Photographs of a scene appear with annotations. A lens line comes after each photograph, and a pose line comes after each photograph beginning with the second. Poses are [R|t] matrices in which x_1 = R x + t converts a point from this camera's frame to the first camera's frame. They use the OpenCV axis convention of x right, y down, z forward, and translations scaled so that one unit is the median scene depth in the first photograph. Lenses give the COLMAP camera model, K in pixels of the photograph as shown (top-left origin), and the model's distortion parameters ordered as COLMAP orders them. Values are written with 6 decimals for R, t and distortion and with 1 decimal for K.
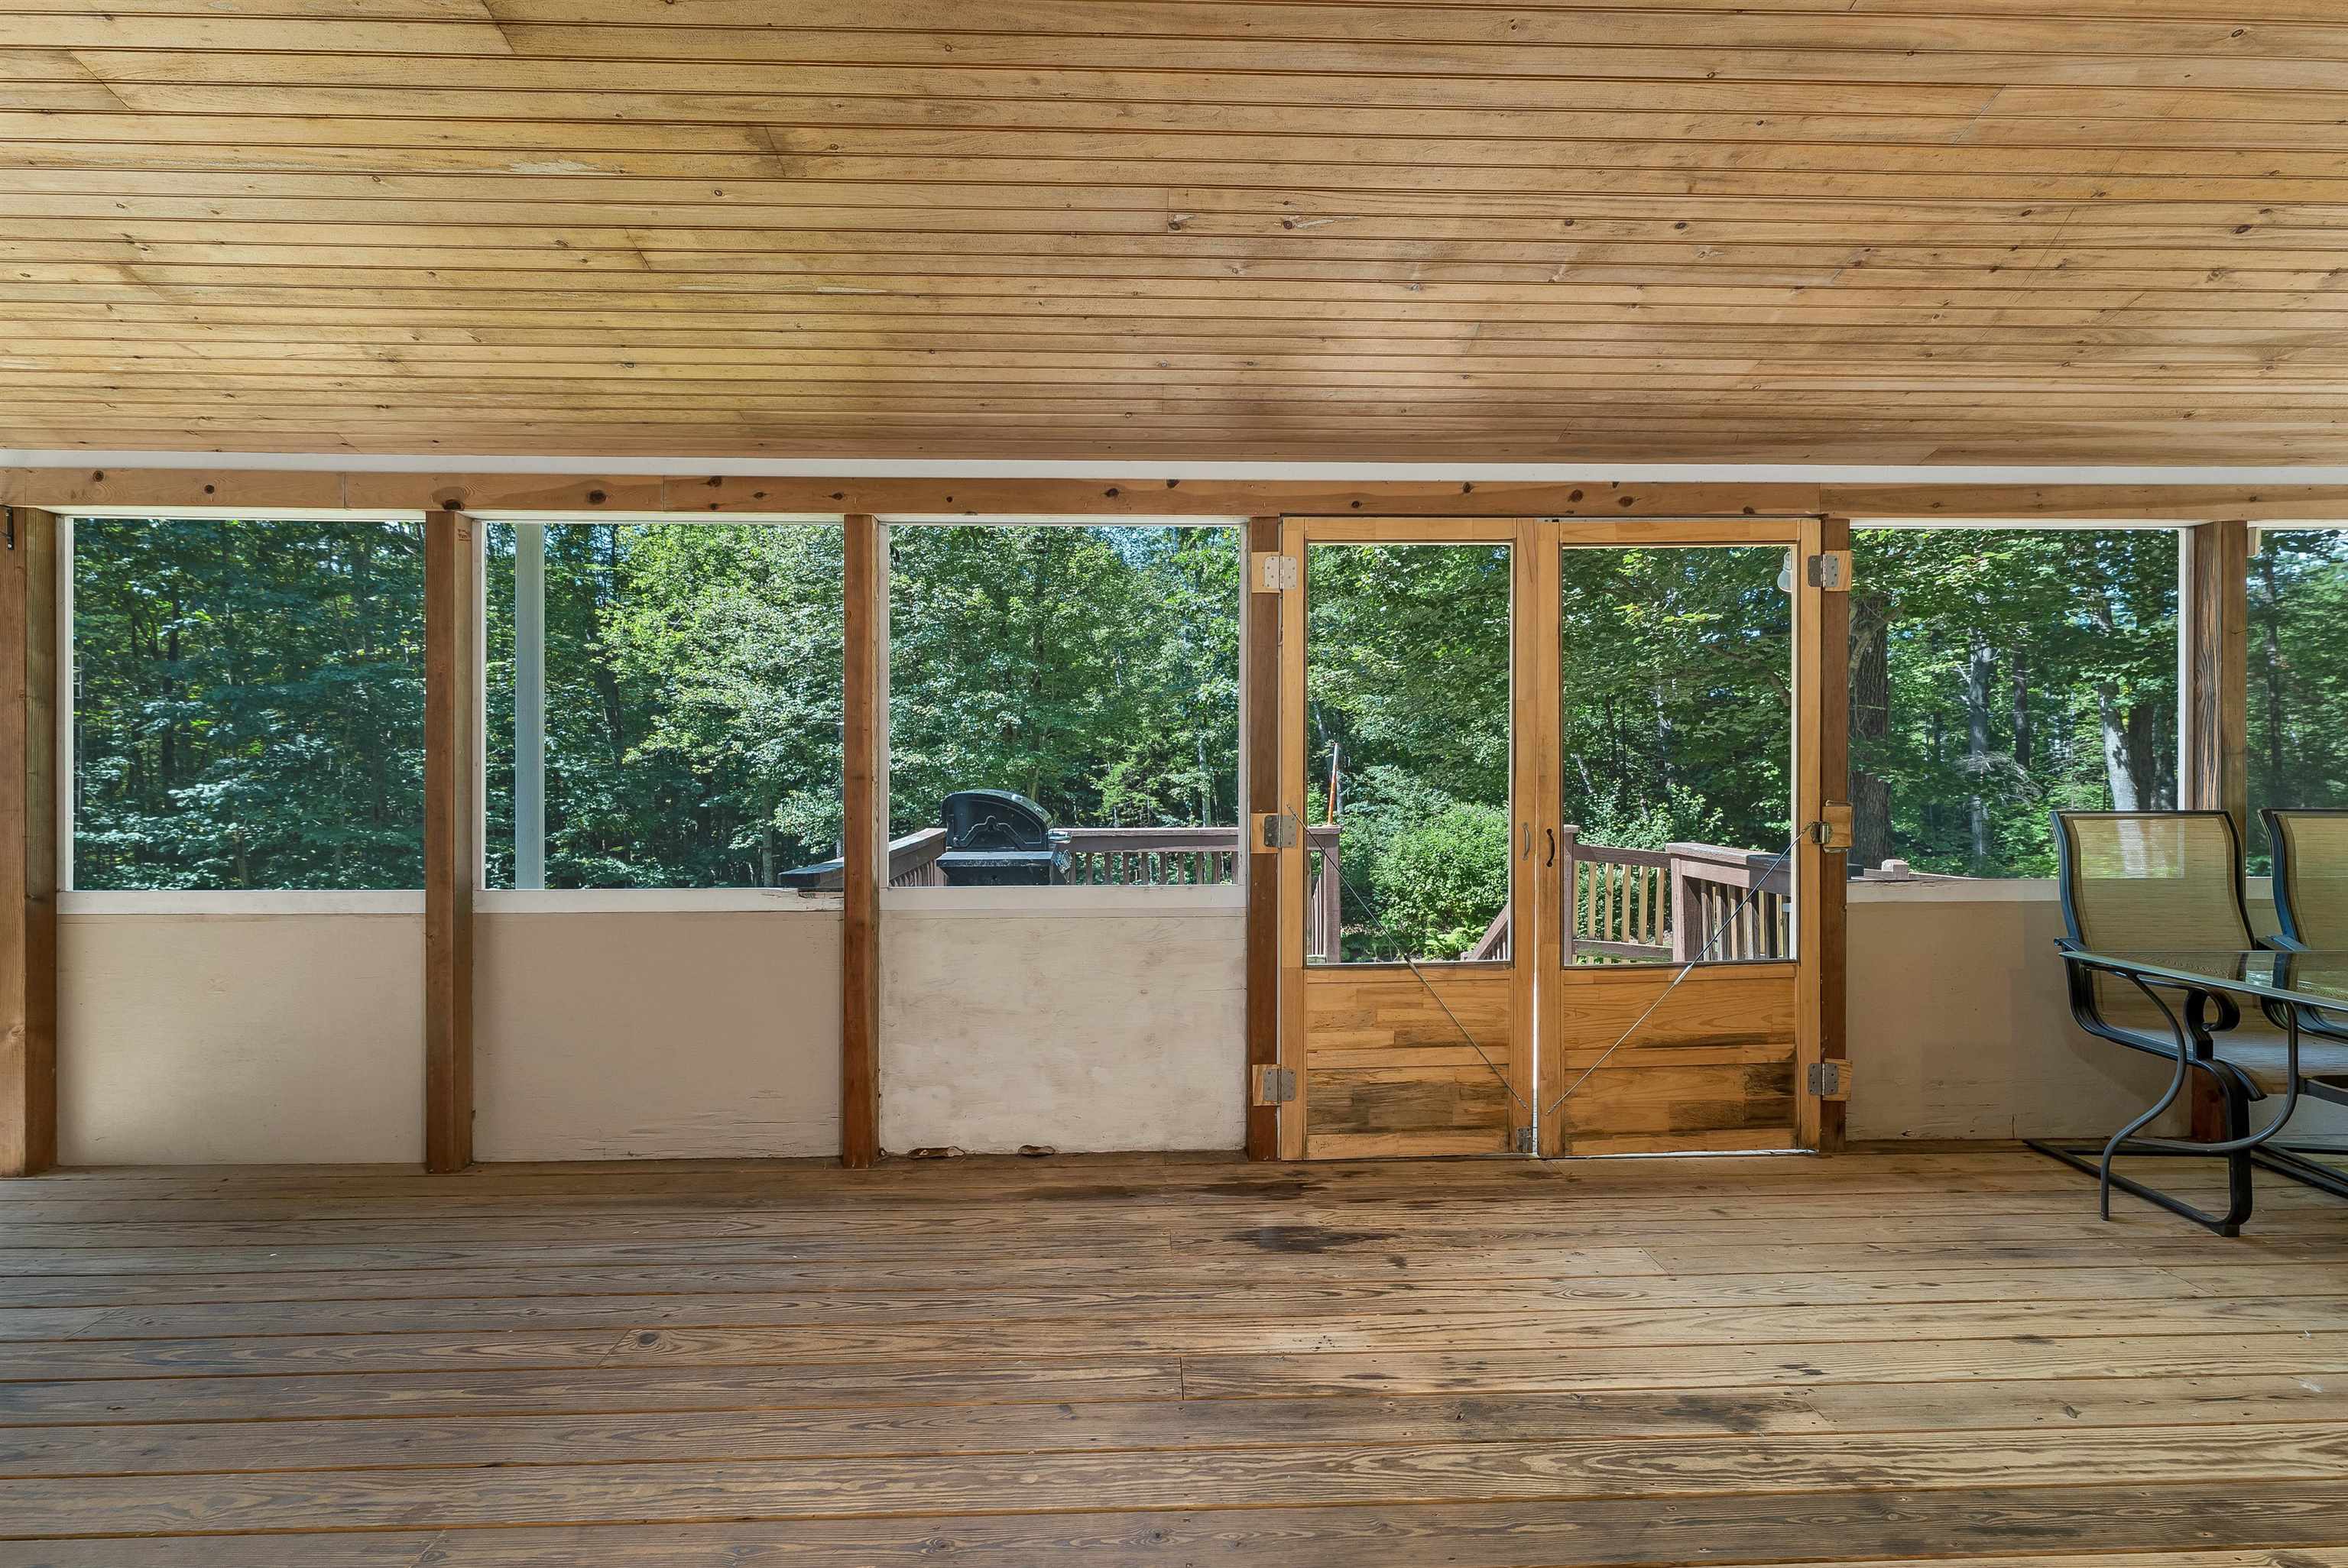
lens RADIAL K [[1007.0, 0, 1174.0], [0, 1007.0, 784.0], [0, 0, 1]] dist [-0.001271, 0.000307]
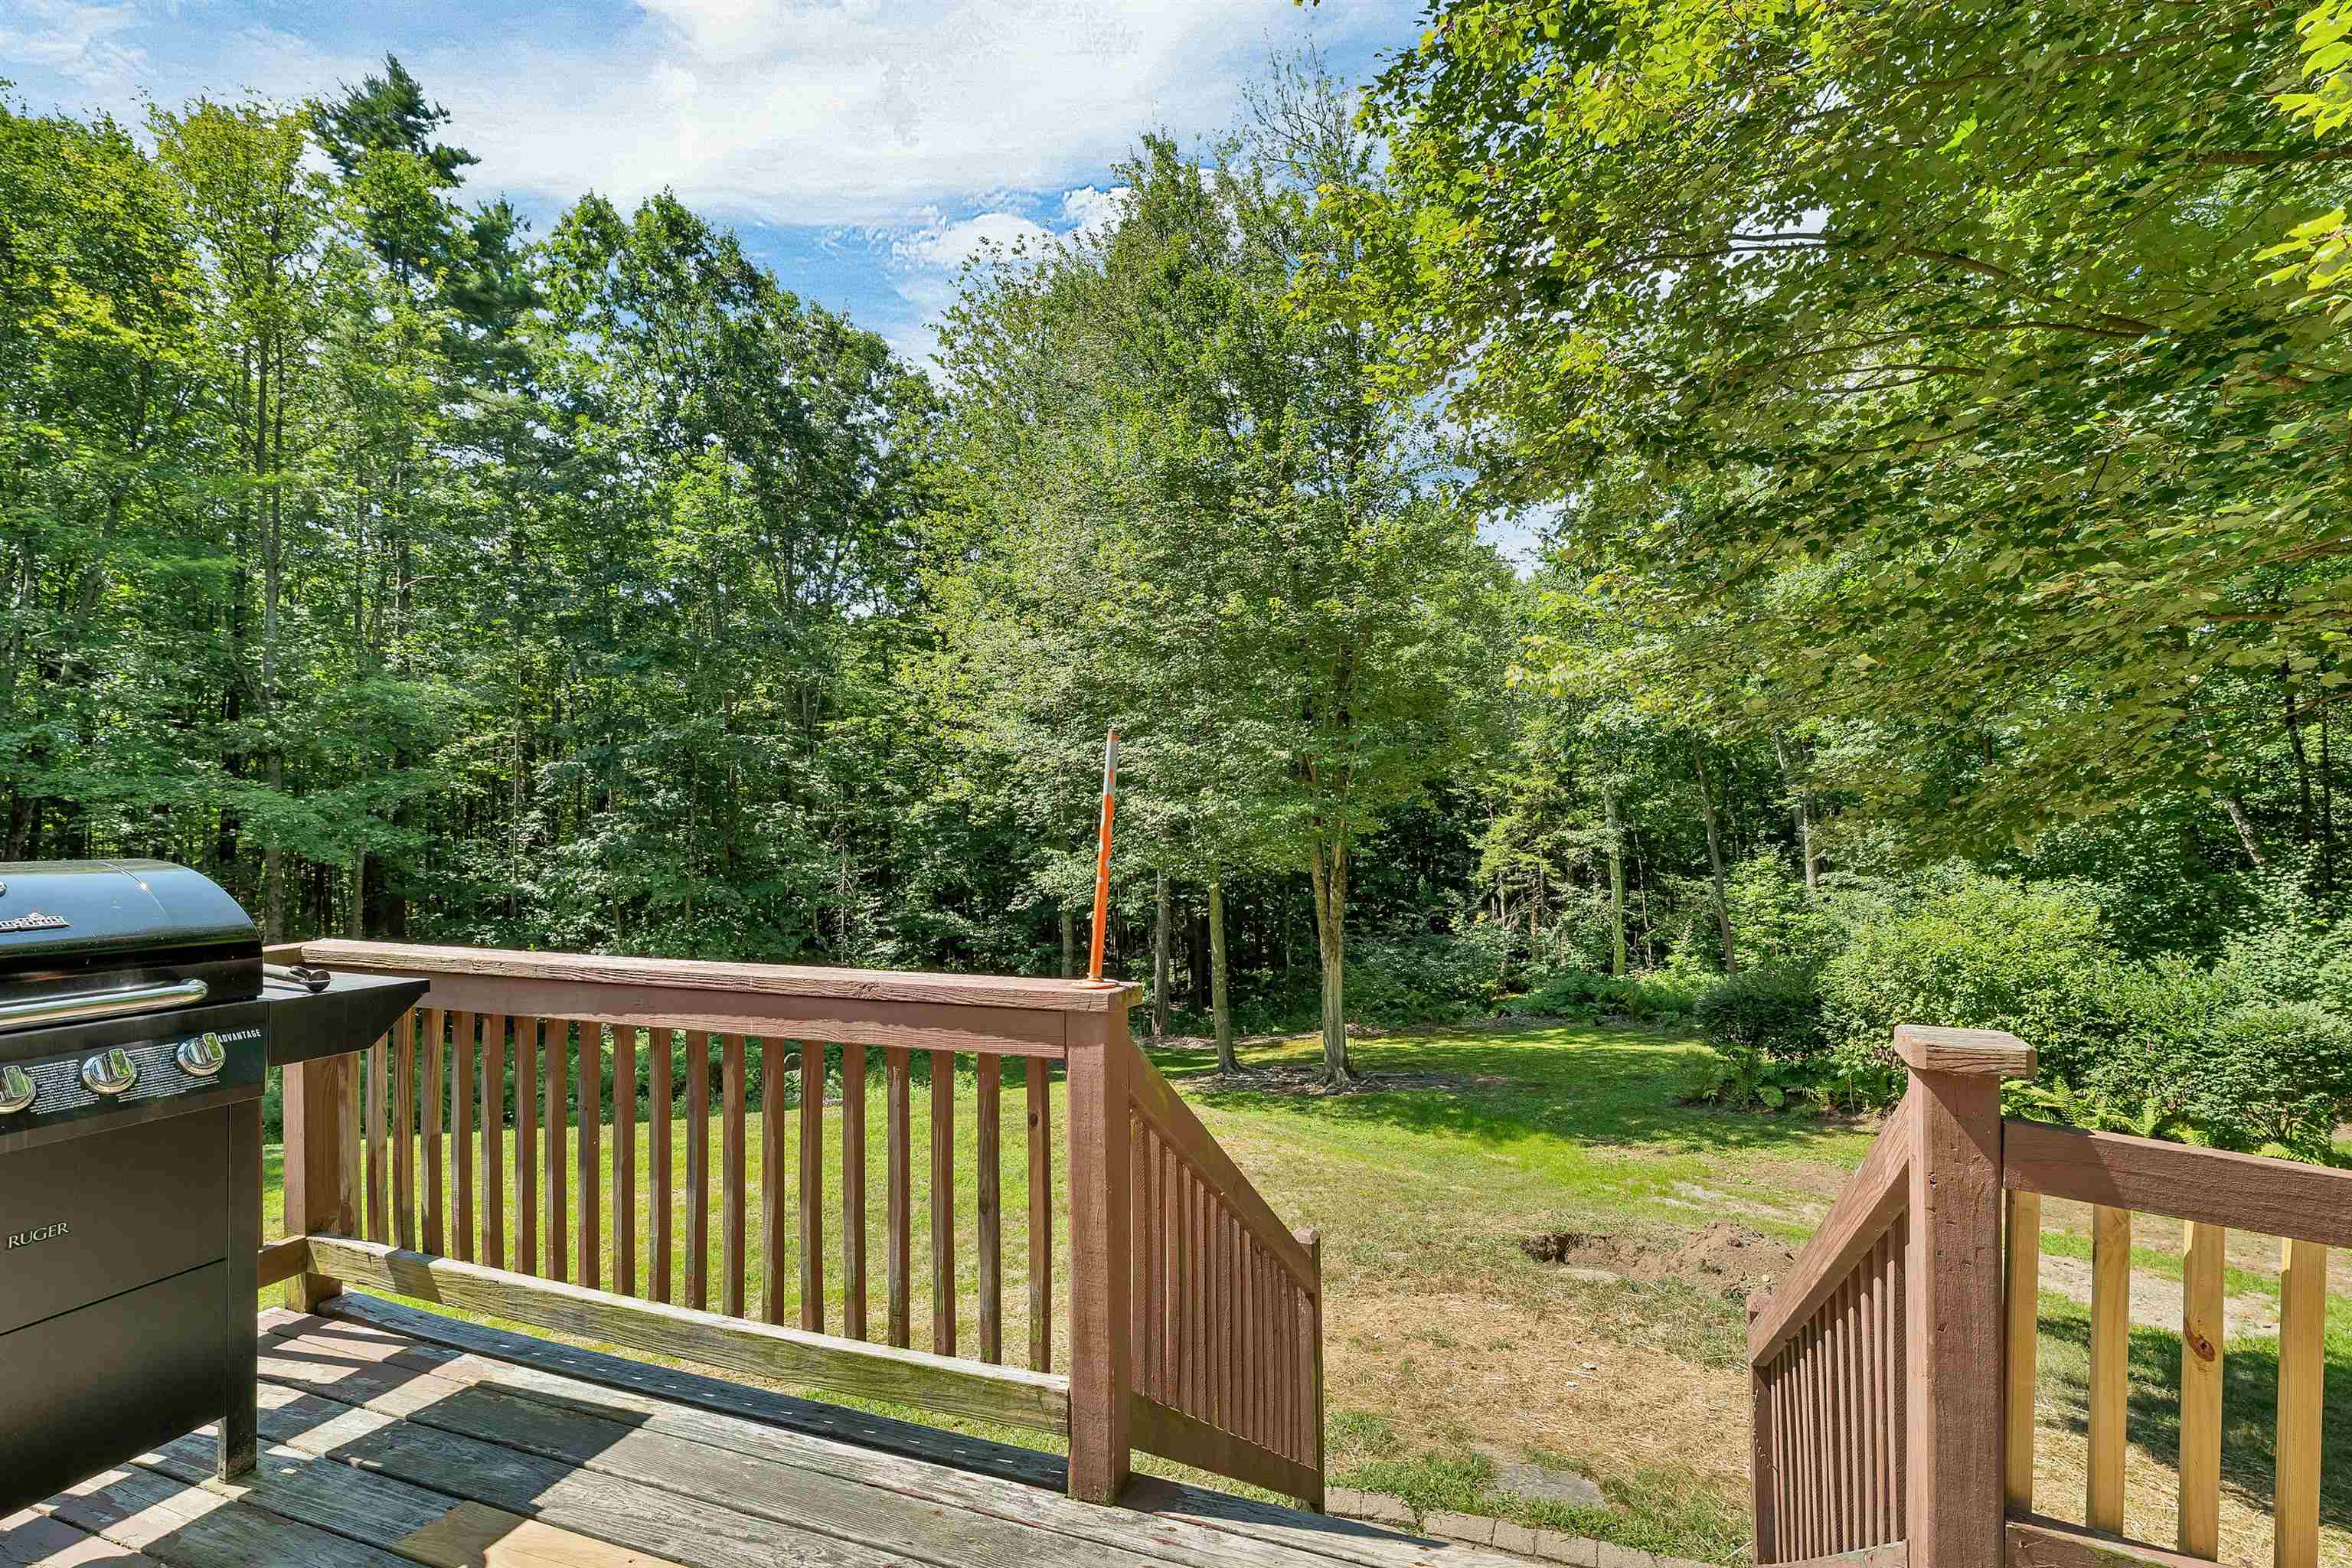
lens RADIAL K [[1094.9, 0, 1176.6], [0, 1094.9, 837.3], [0, 0, 1]] dist [-0.000364, -0.000184]
pose [[0.925222, 0.007287, -0.379357, 0.083092], [-0.008828, 0.999958, -0.002324, -0.000040], [0.379325, 0.005499, 0.925247, 0.187874]]
